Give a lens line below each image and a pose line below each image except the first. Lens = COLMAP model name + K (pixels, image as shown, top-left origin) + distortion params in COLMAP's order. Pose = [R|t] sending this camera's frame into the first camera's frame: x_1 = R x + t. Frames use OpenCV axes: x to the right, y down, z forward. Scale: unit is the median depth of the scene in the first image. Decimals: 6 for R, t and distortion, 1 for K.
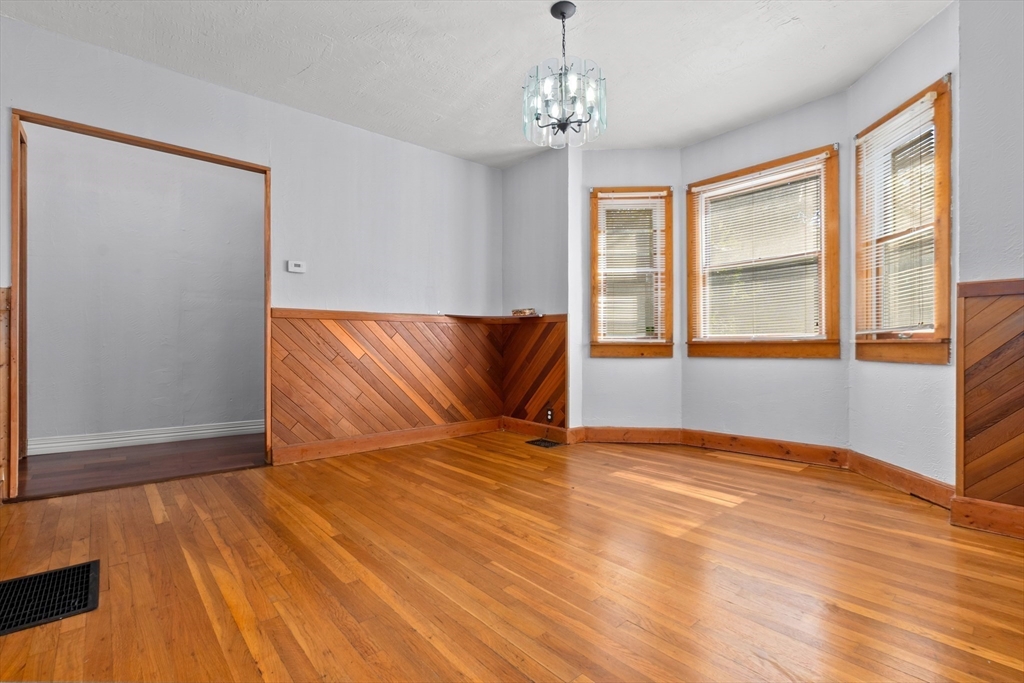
lens RADIAL K [[482.8, 0, 518.7], [0, 482.8, 341.0], [0, 0, 1]] dist [-0.008572, 0.000473]
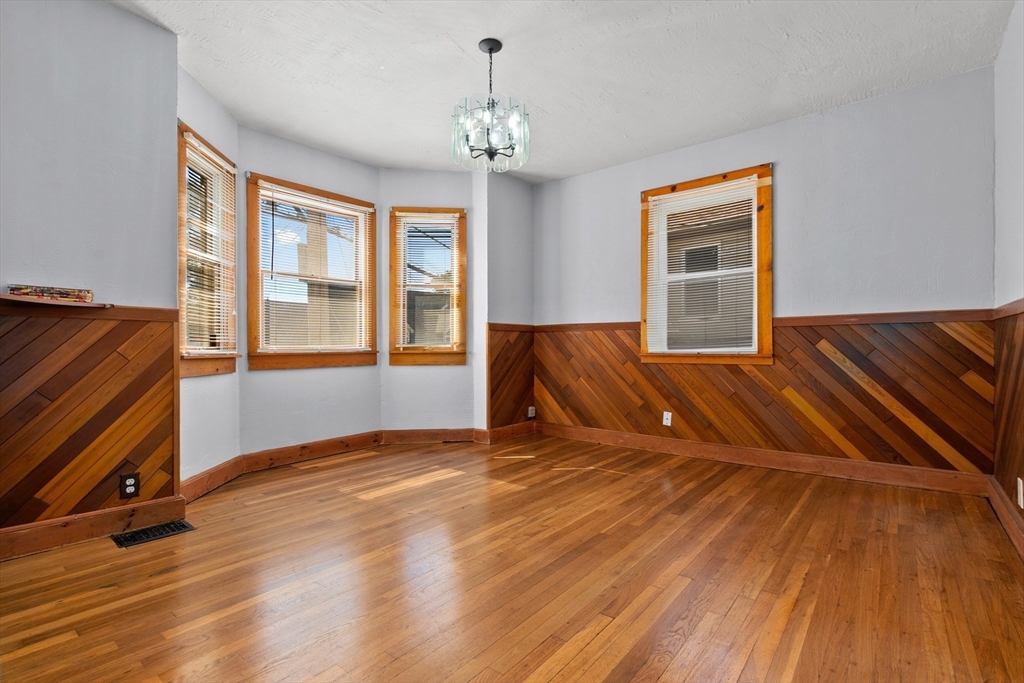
lens RADIAL K [[482.8, 0, 516.9], [0, 482.8, 347.0], [0, 0, 1]] dist [-0.008572, 0.000473]
pose [[-0.188733, 0.005117, 0.982015, -0.736377], [-0.003411, 0.999977, -0.005866, -0.007057], [-0.982023, -0.004457, -0.188711, 0.865275]]
